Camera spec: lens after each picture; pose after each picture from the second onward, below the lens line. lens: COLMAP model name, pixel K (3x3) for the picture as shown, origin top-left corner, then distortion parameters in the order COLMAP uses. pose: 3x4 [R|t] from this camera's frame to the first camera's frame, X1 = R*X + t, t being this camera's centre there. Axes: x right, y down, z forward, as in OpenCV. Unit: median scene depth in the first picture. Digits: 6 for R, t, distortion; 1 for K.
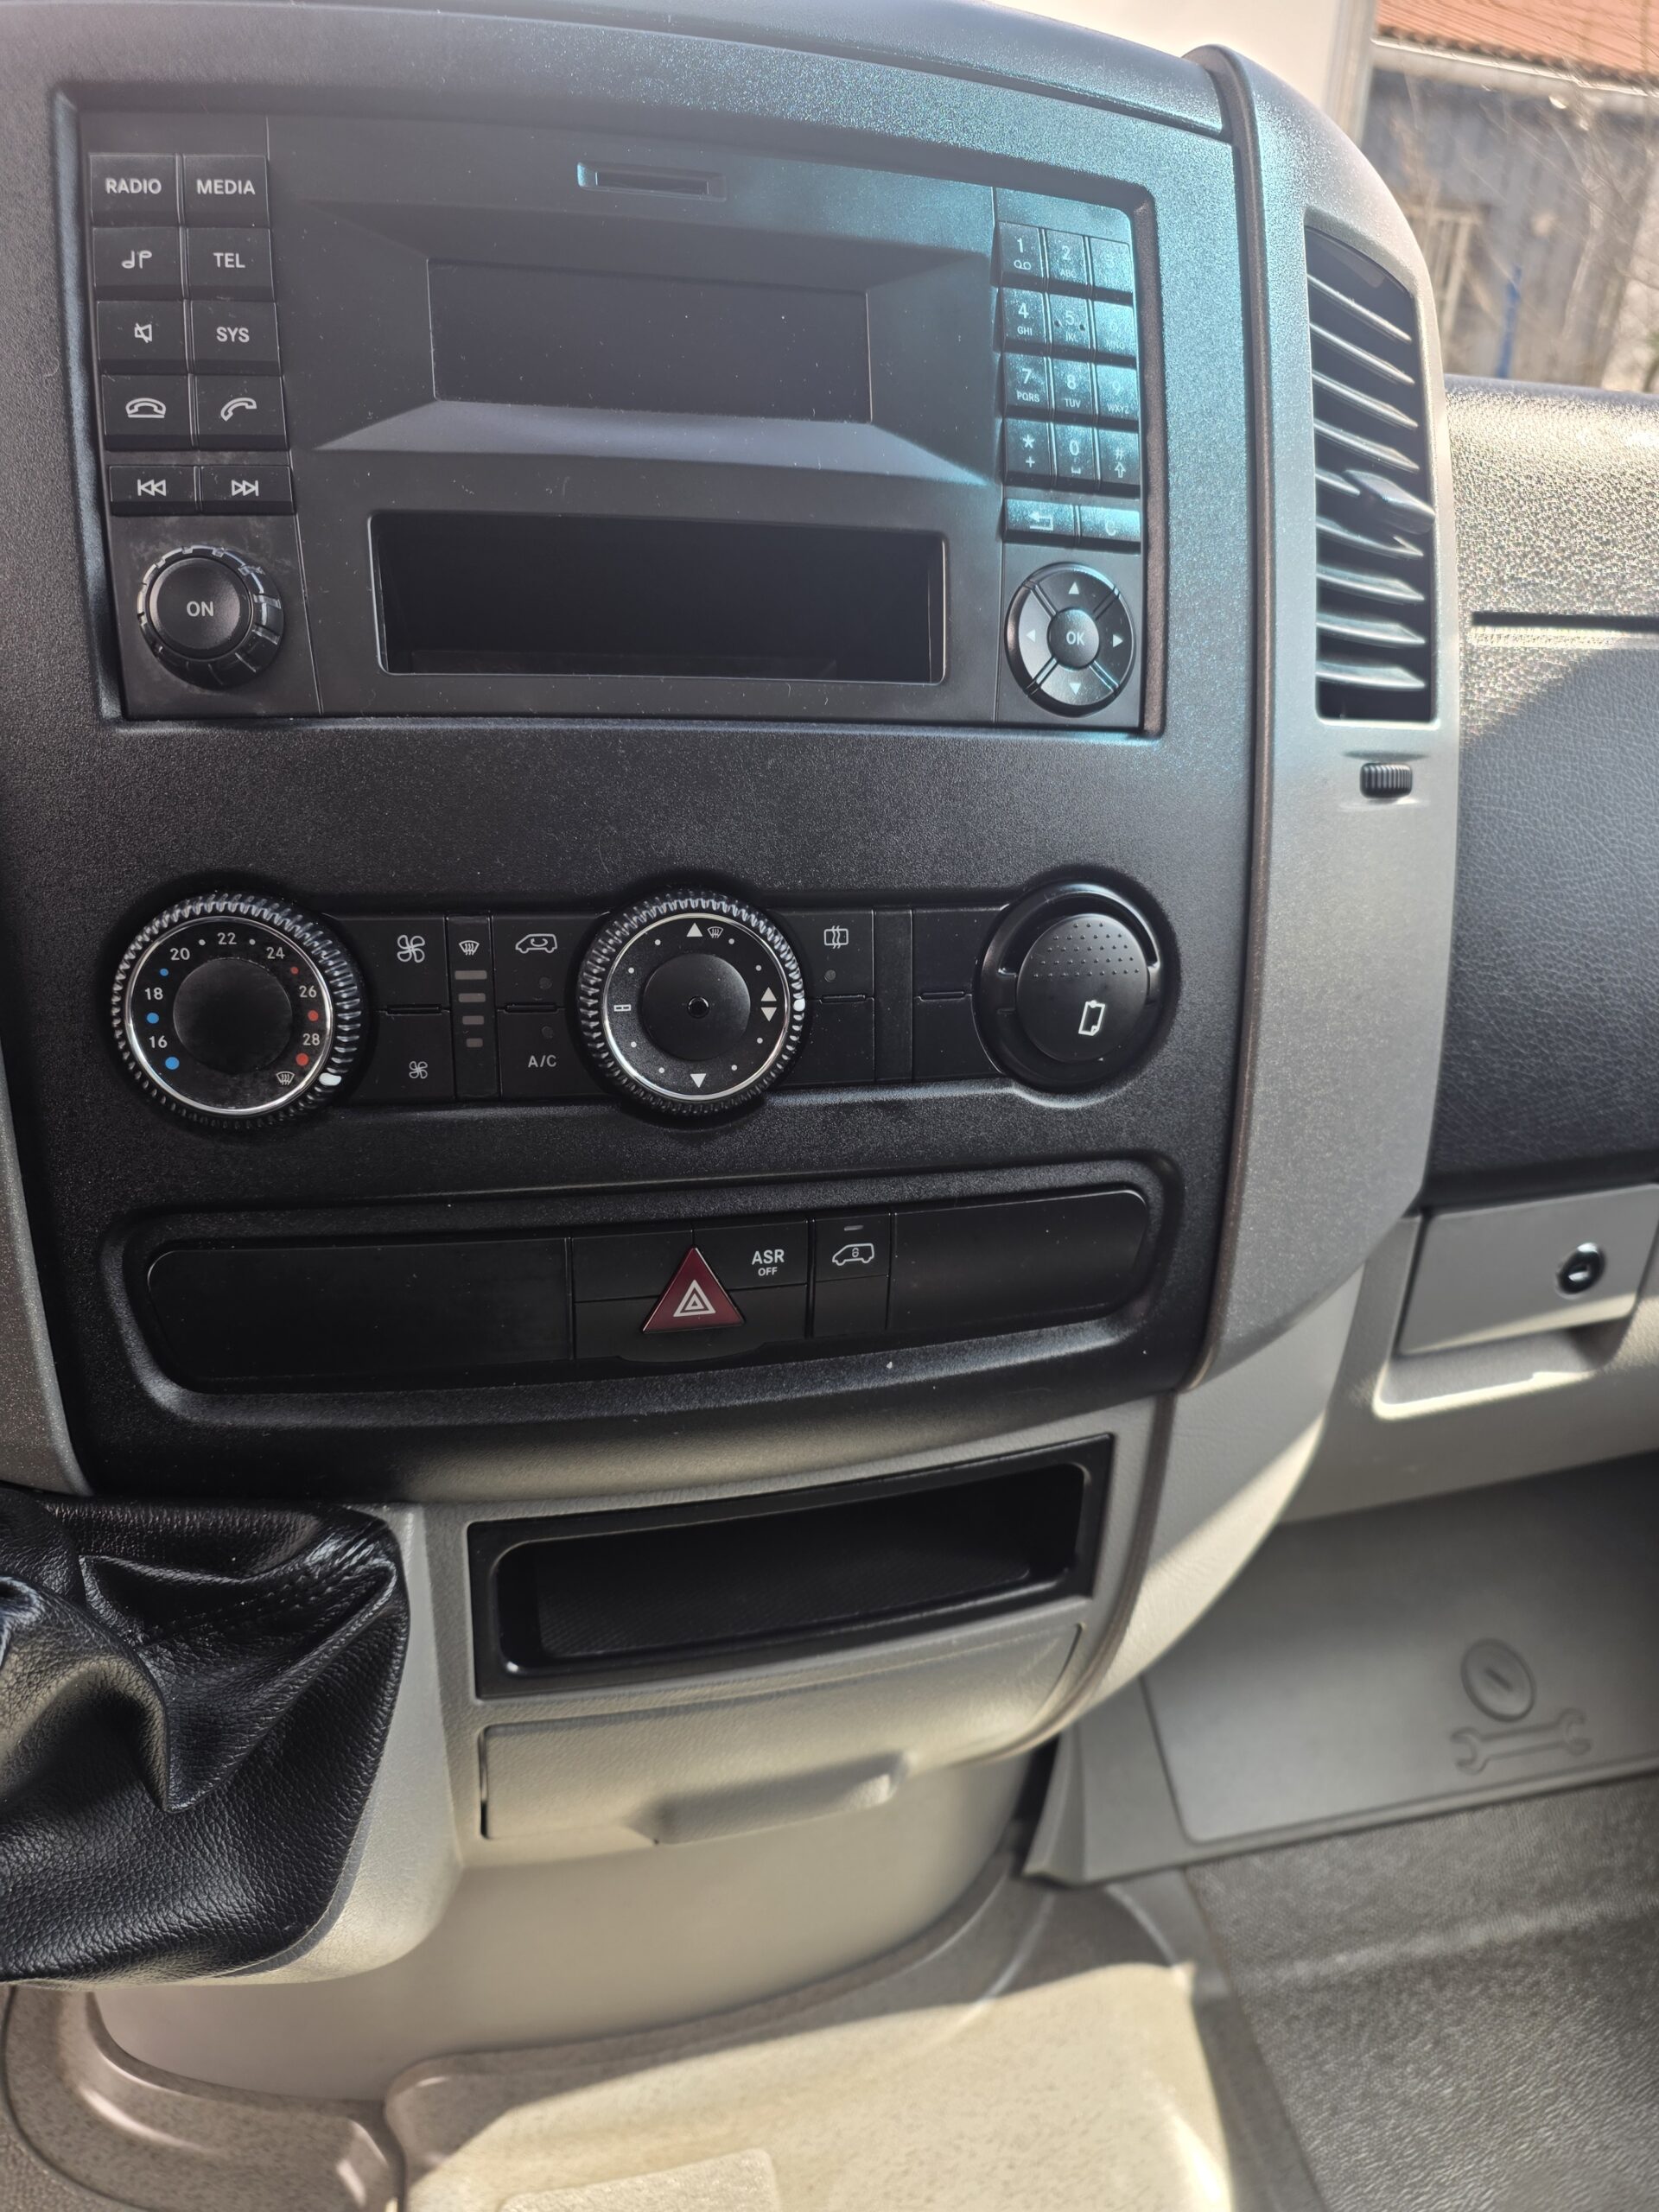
lens RADIAL K [[1472.9, 0, 840.5], [0, 1472.9, 1122.9], [0, 0, 1]] dist [0.046023, -0.031211]
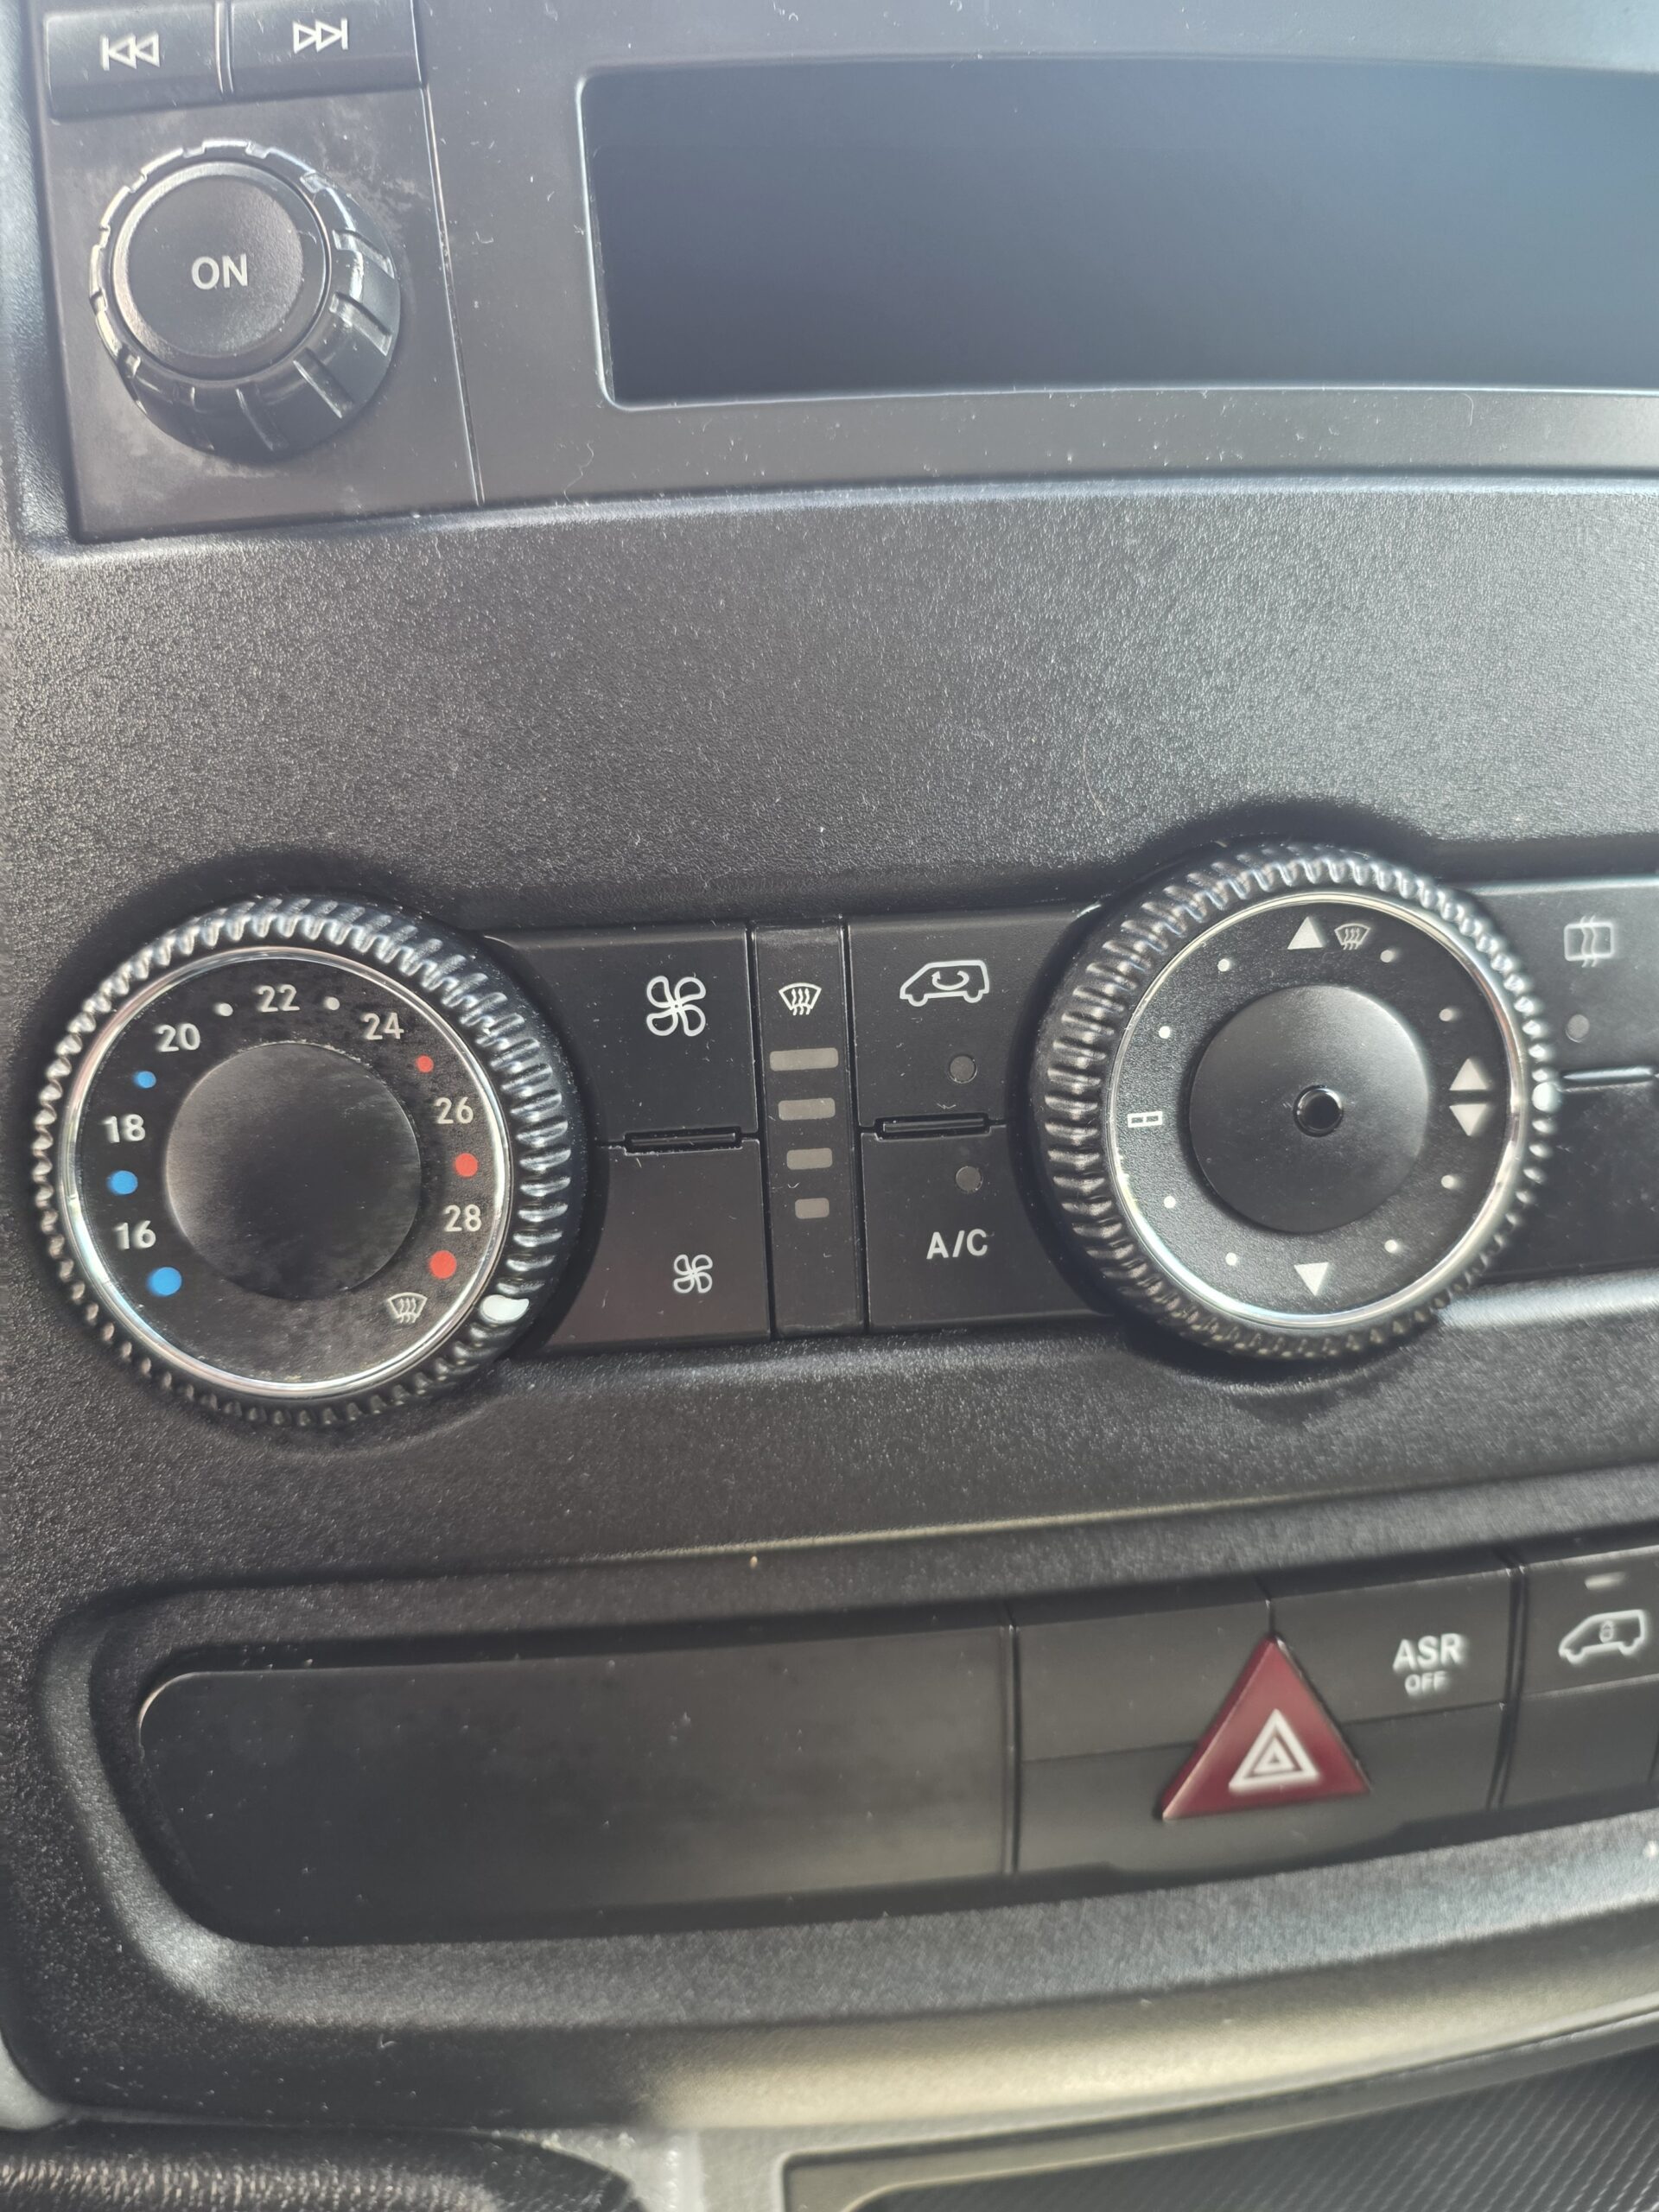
lens RADIAL K [[1480.7, 0, 829.5], [0, 1480.7, 1106.0], [0, 0, 1]] dist [-0.000375, -0.004230]
pose [[0.992569, -0.037139, -0.115874, -0.190149], [0.028377, 0.996676, -0.076367, -0.051156], [0.118325, 0.072512, 0.990324, 0.555203]]
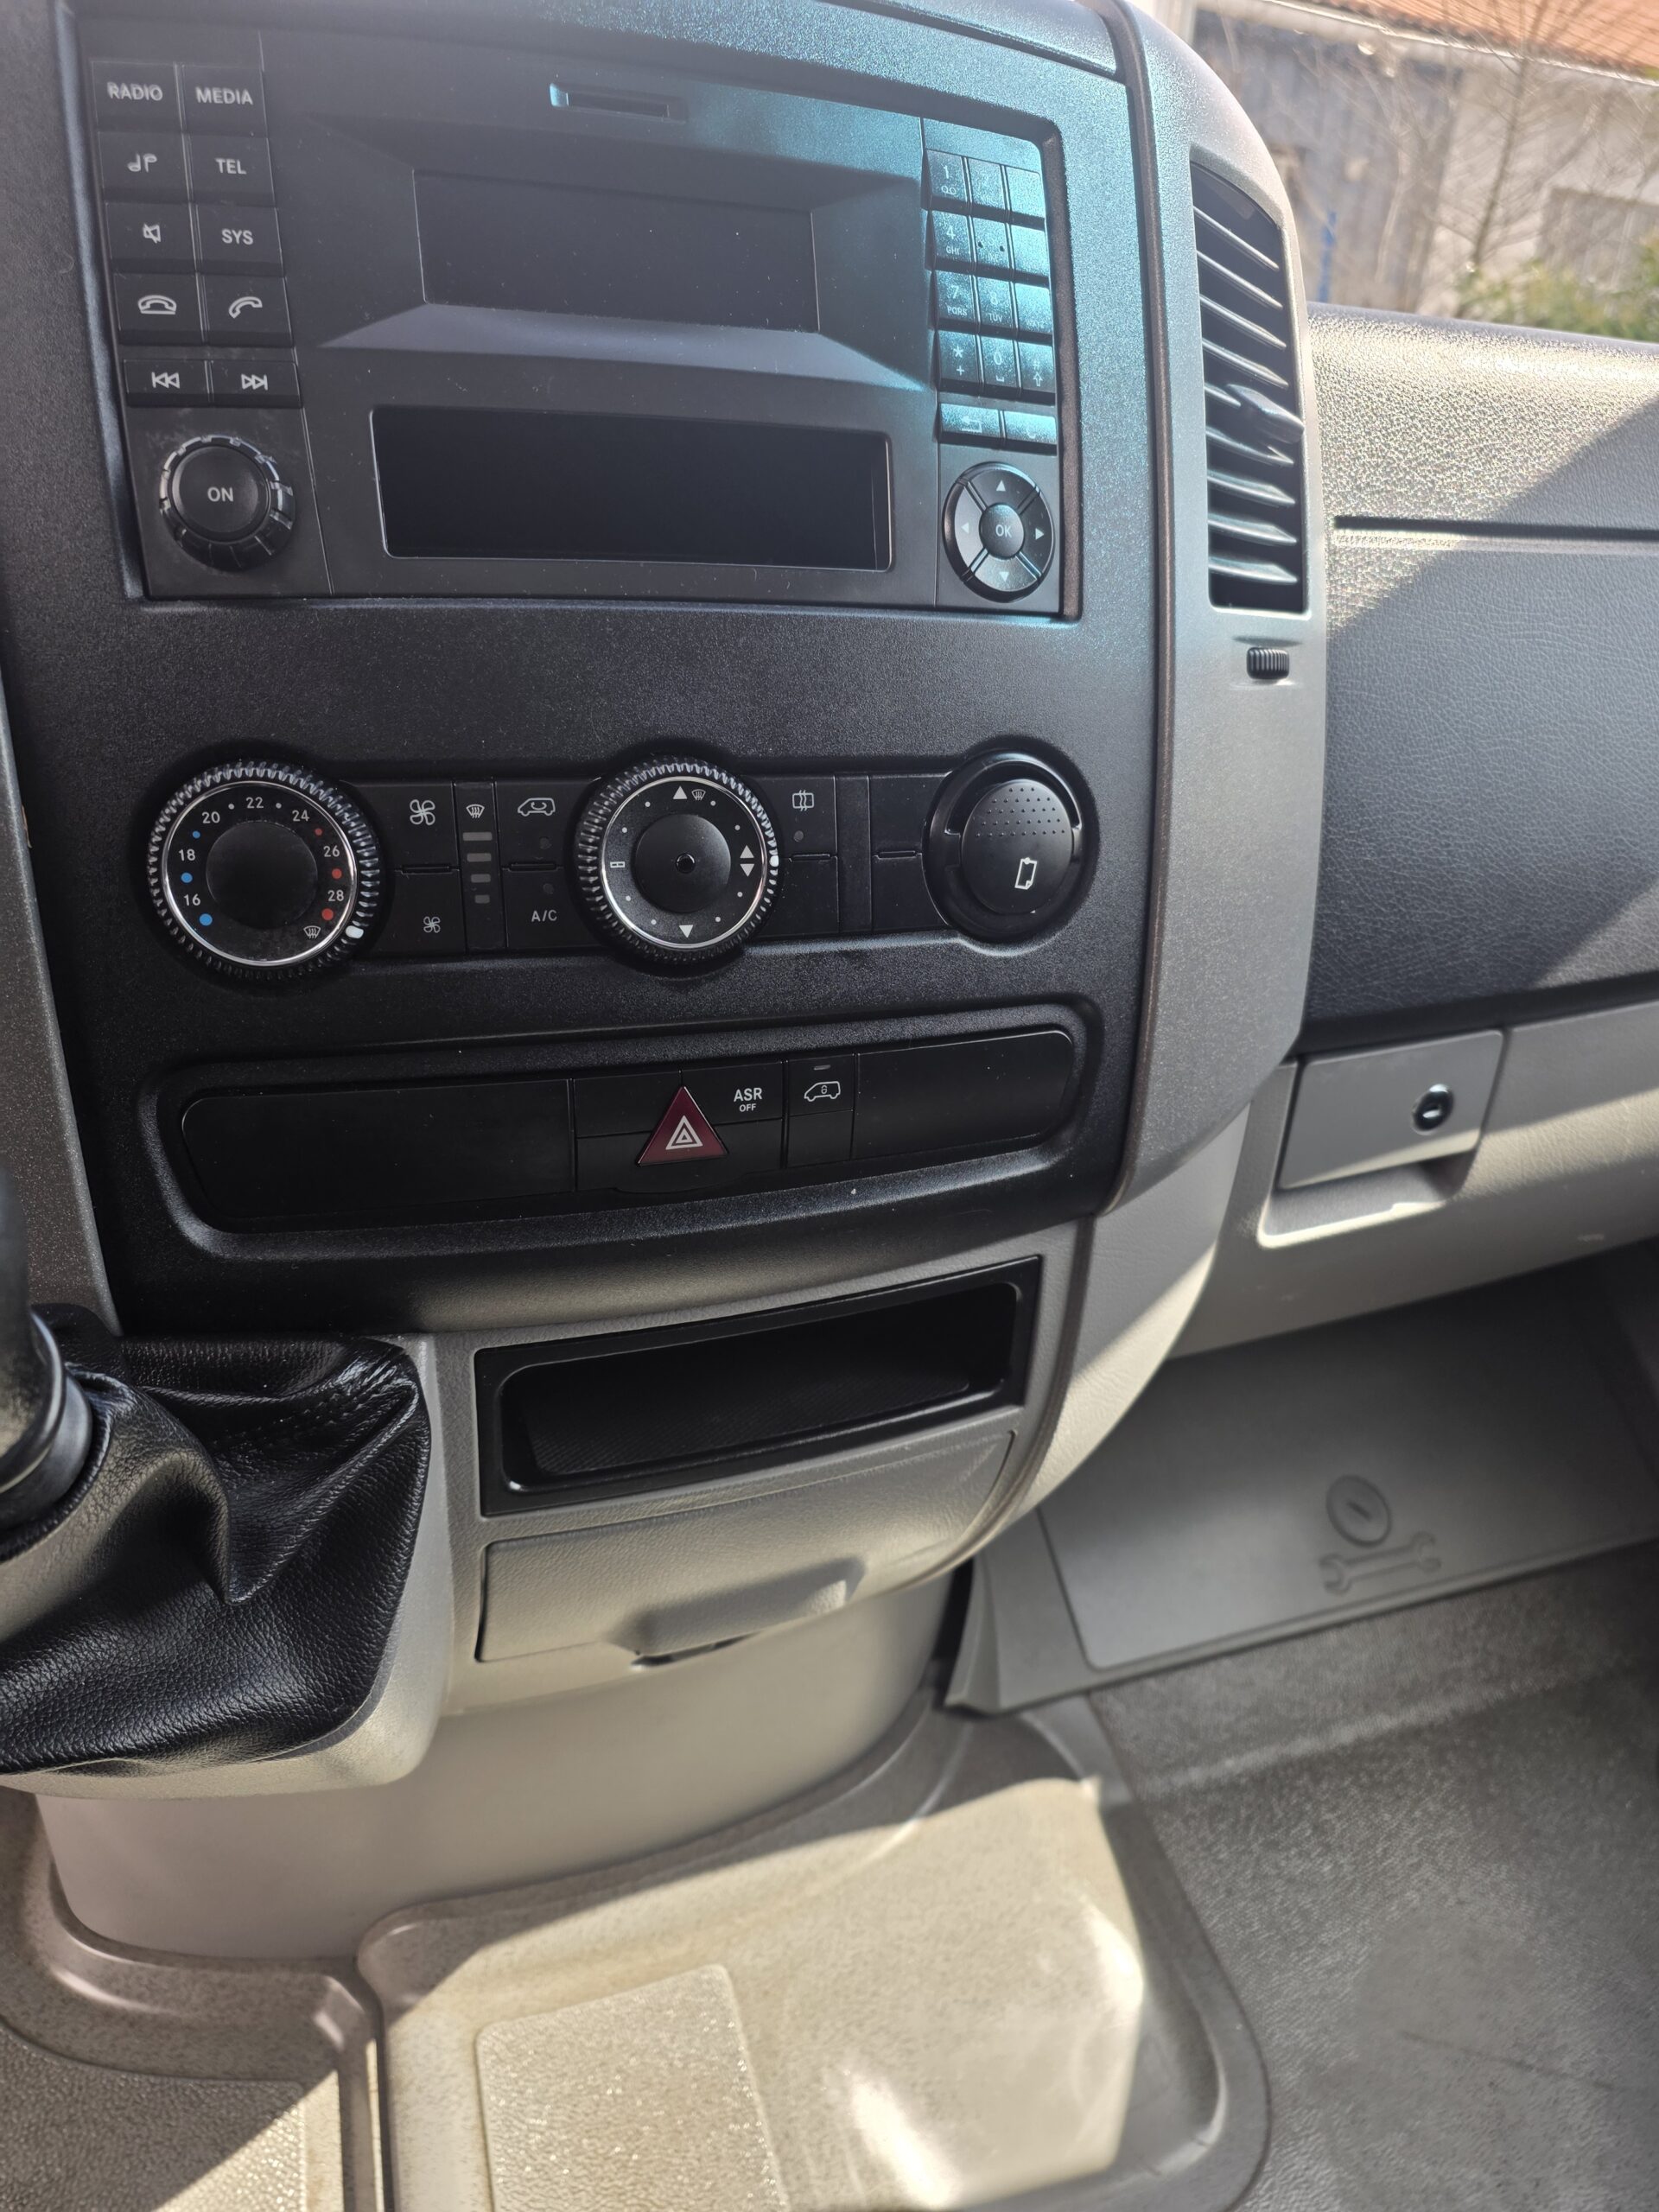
lens RADIAL K [[1455.1, 0, 842.6], [0, 1455.1, 1096.2], [0, 0, 1]] dist [0.048070, -0.027417]
pose [[0.994980, -0.034386, 0.093984, -0.088448], [0.031937, 0.999113, 0.027436, 0.071438], [-0.094845, -0.024297, 0.995196, -0.111285]]
